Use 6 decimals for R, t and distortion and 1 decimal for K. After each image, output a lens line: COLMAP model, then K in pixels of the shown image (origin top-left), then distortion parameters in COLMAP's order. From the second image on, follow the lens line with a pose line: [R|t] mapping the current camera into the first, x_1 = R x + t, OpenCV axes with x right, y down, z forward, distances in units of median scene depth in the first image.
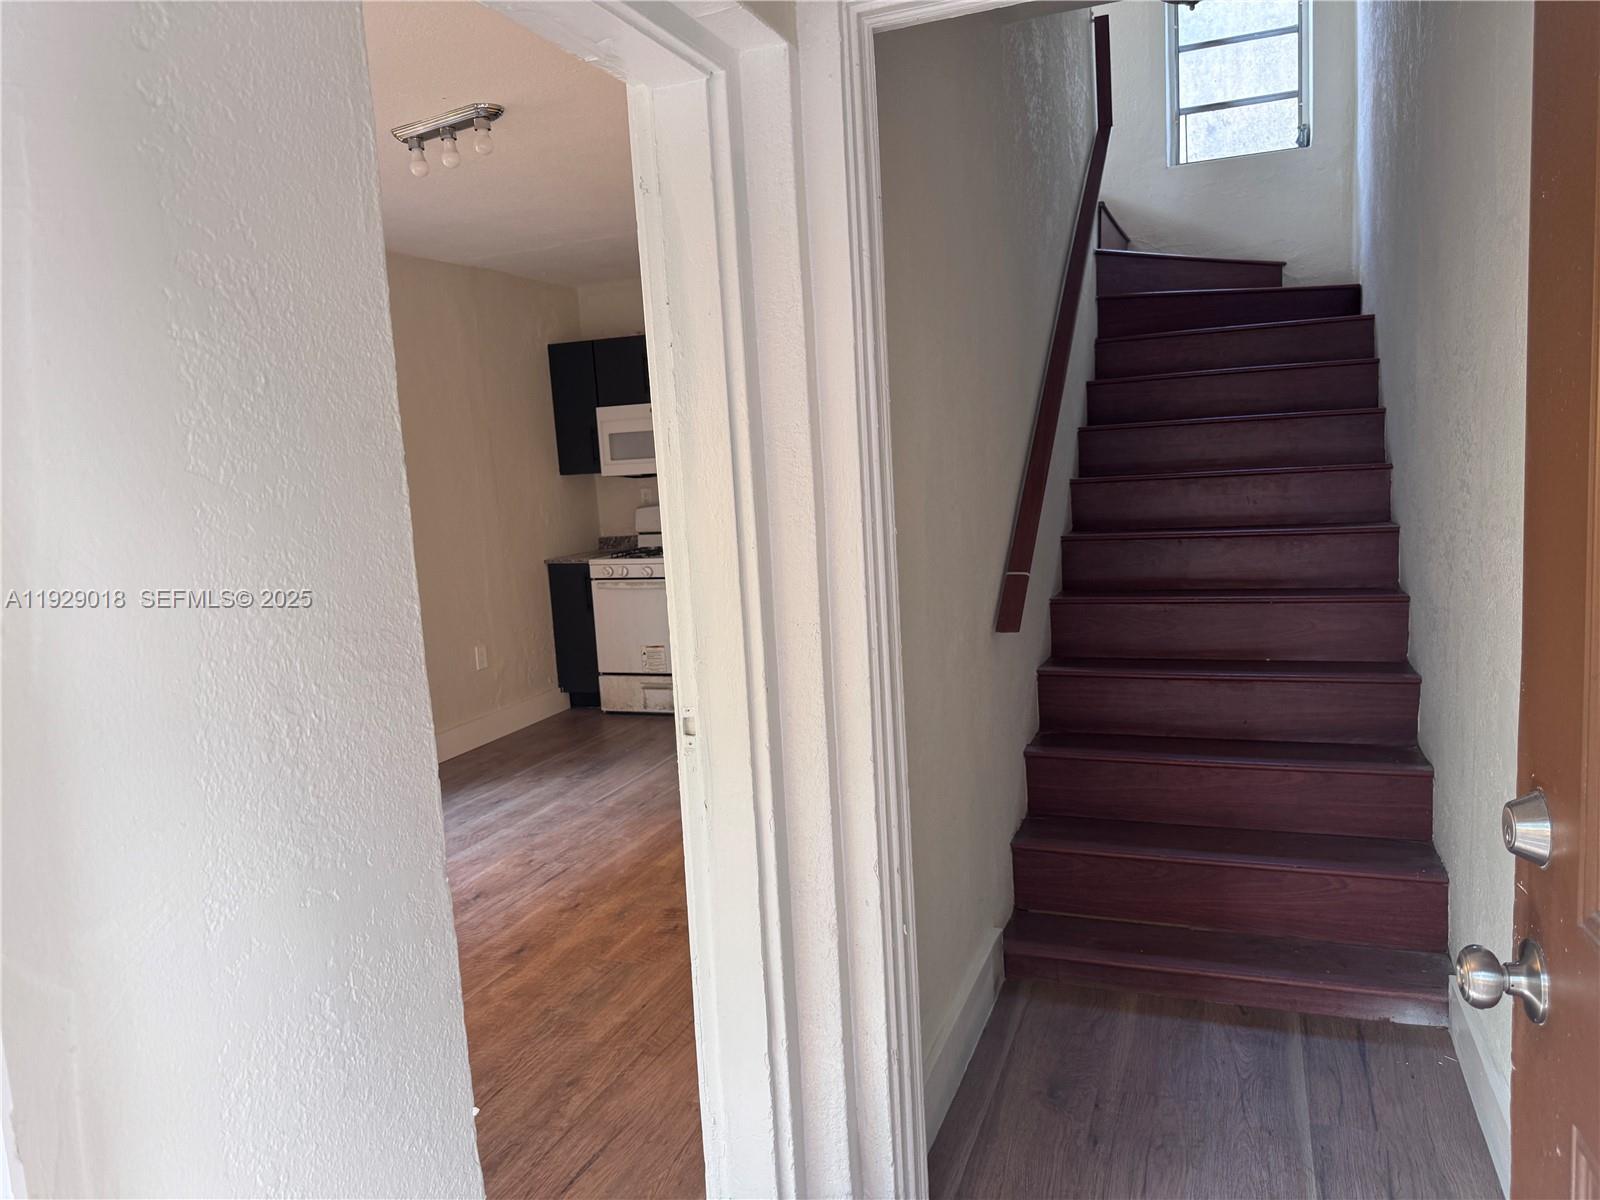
lens RADIAL K [[1117.6, 0, 800.0], [0, 1117.6, 600.0], [0, 0, 1]] dist [0.004655, -0.000124]
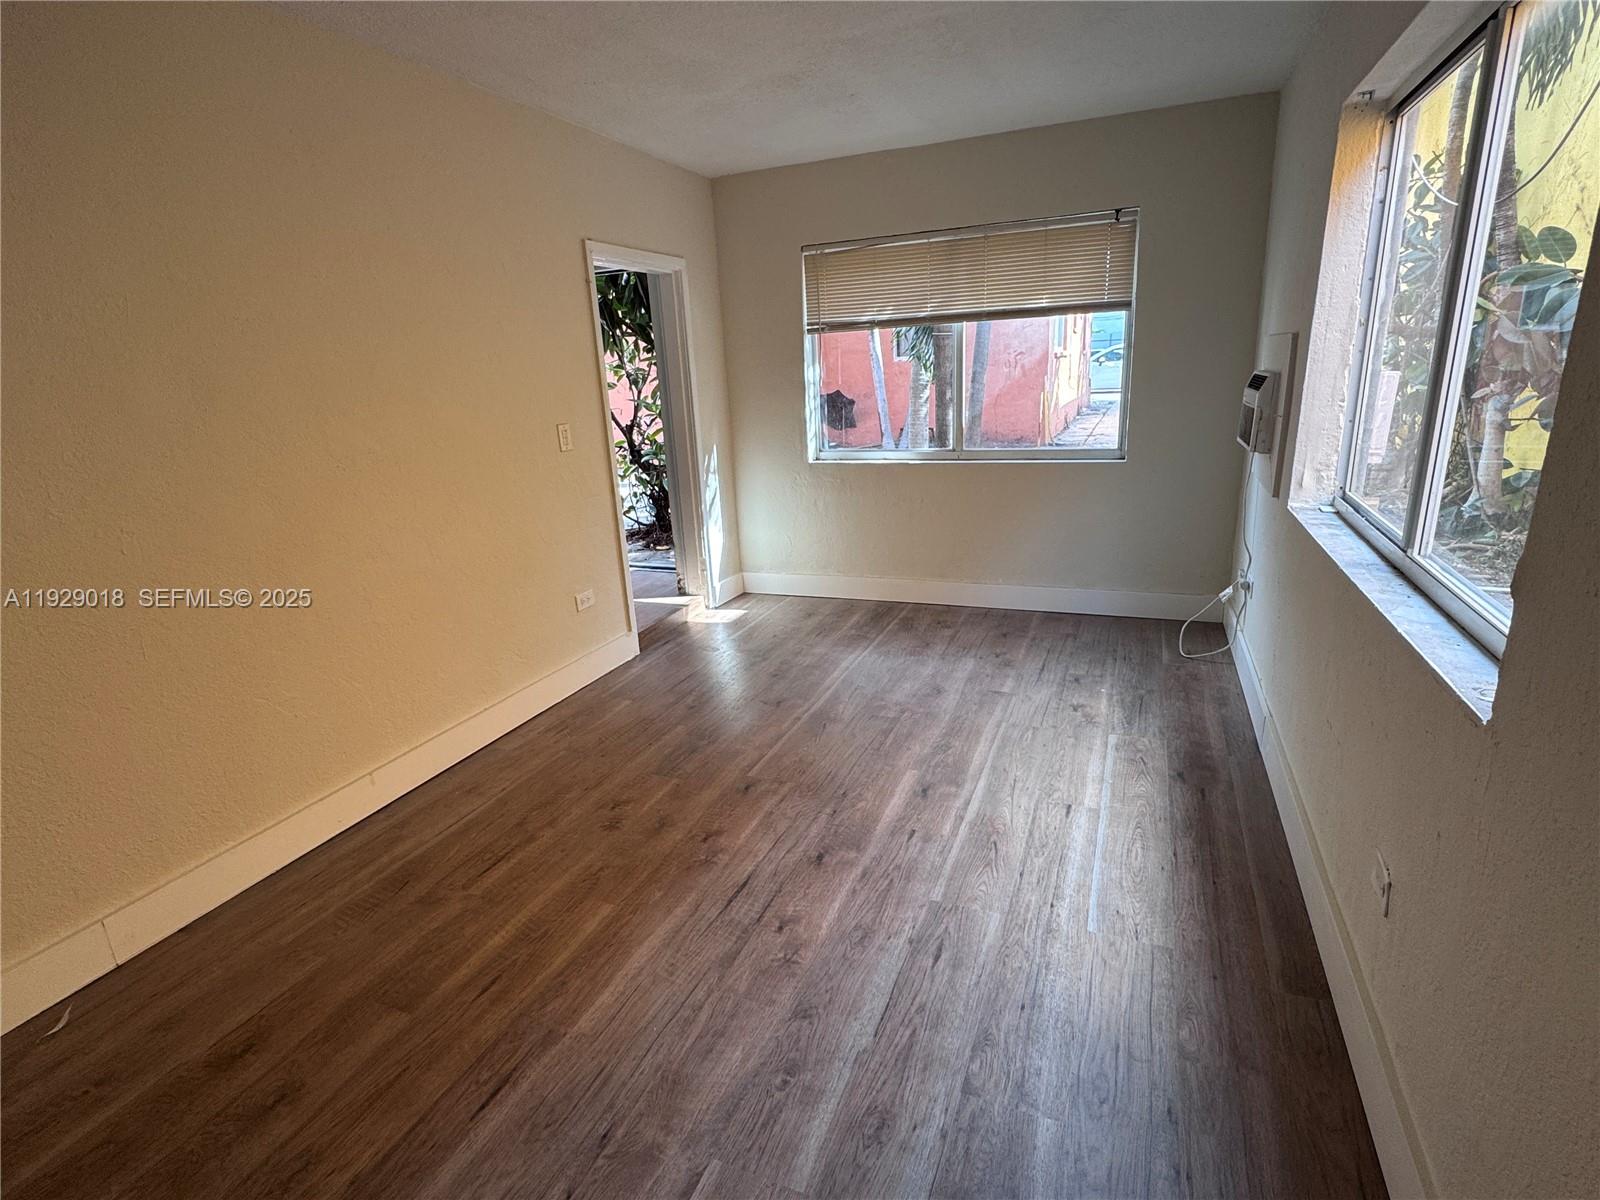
lens RADIAL K [[811.4, 0, 790.4], [0, 811.4, 607.0], [0, 0, 1]] dist [0.001905, 0.000838]
pose [[-0.993236, 0.099786, 0.059380, -0.248728], [0.115273, 0.908893, 0.400782, -0.138685], [-0.013978, 0.404916, -0.914247, 1.161378]]
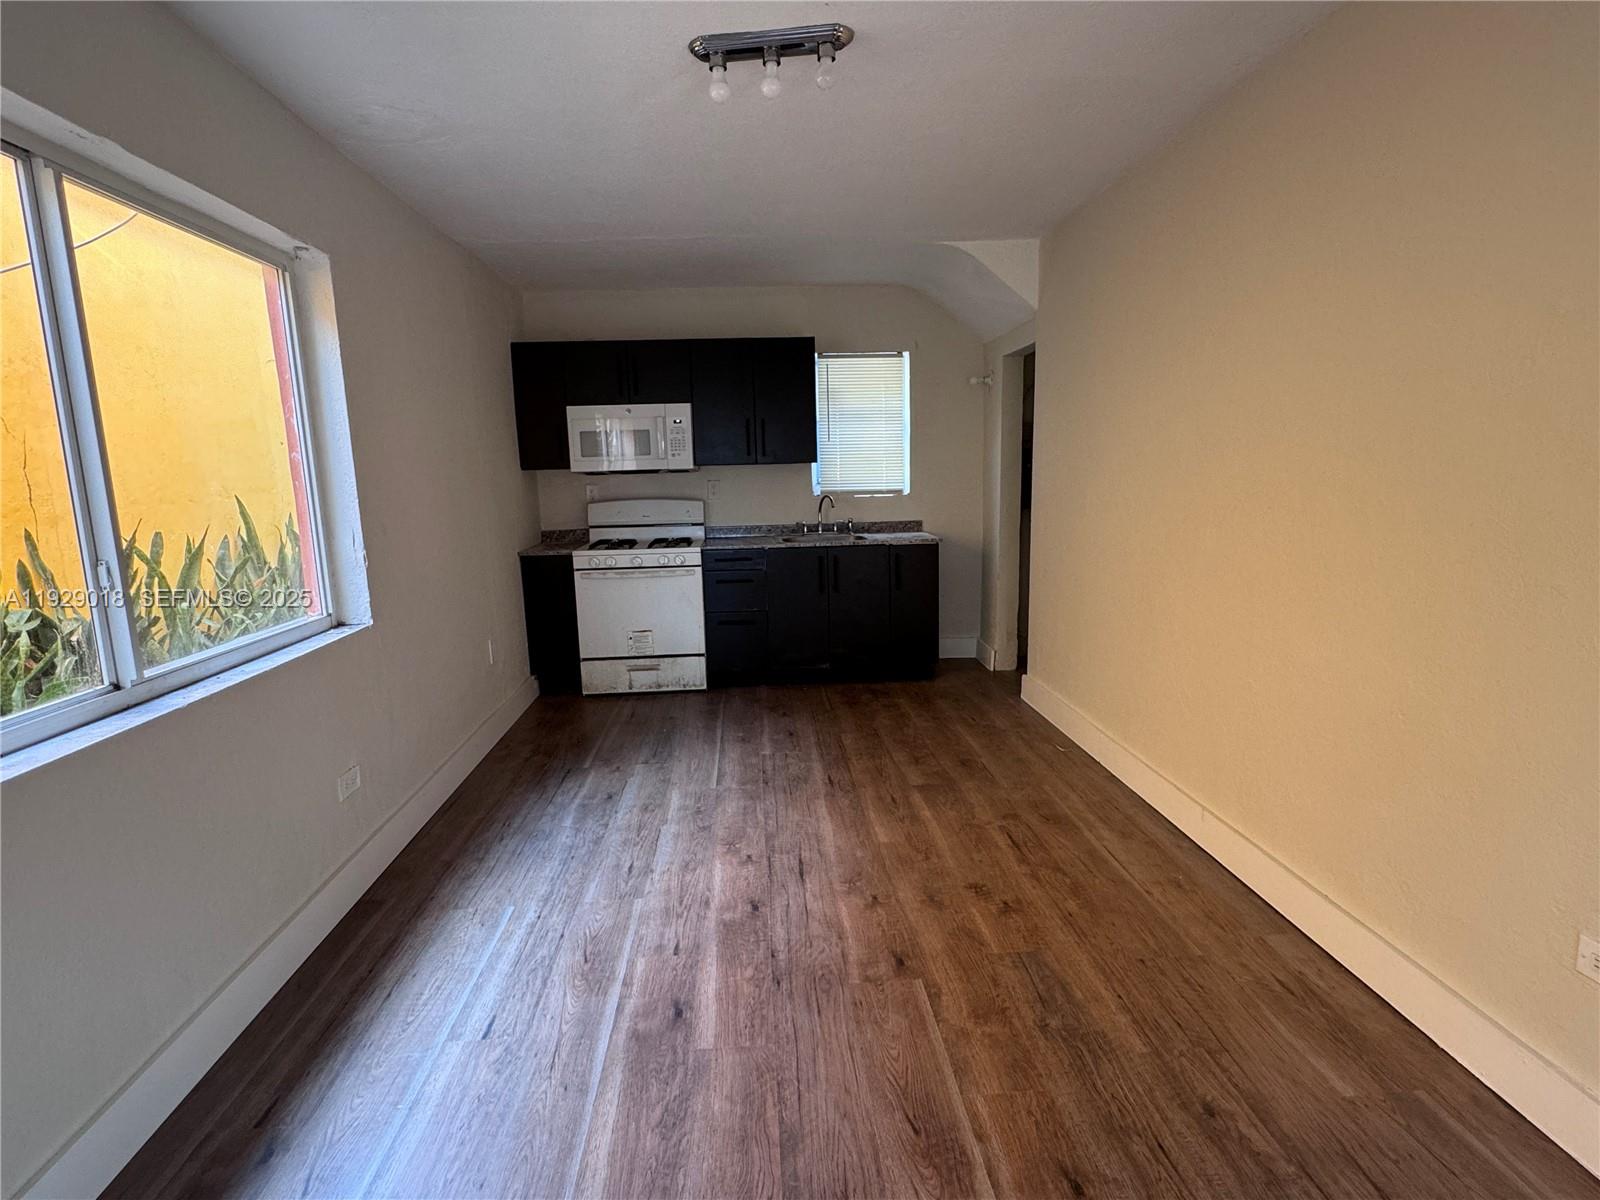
lens RADIAL K [[811.4, 0, 790.4], [0, 811.4, 607.0], [0, 0, 1]] dist [0.001905, 0.000838]
pose [[0.909041, -0.033818, 0.415331, -0.410589], [0.022704, 0.999240, 0.031671, -0.004487], [-0.416087, -0.019361, 0.909119, 0.288581]]
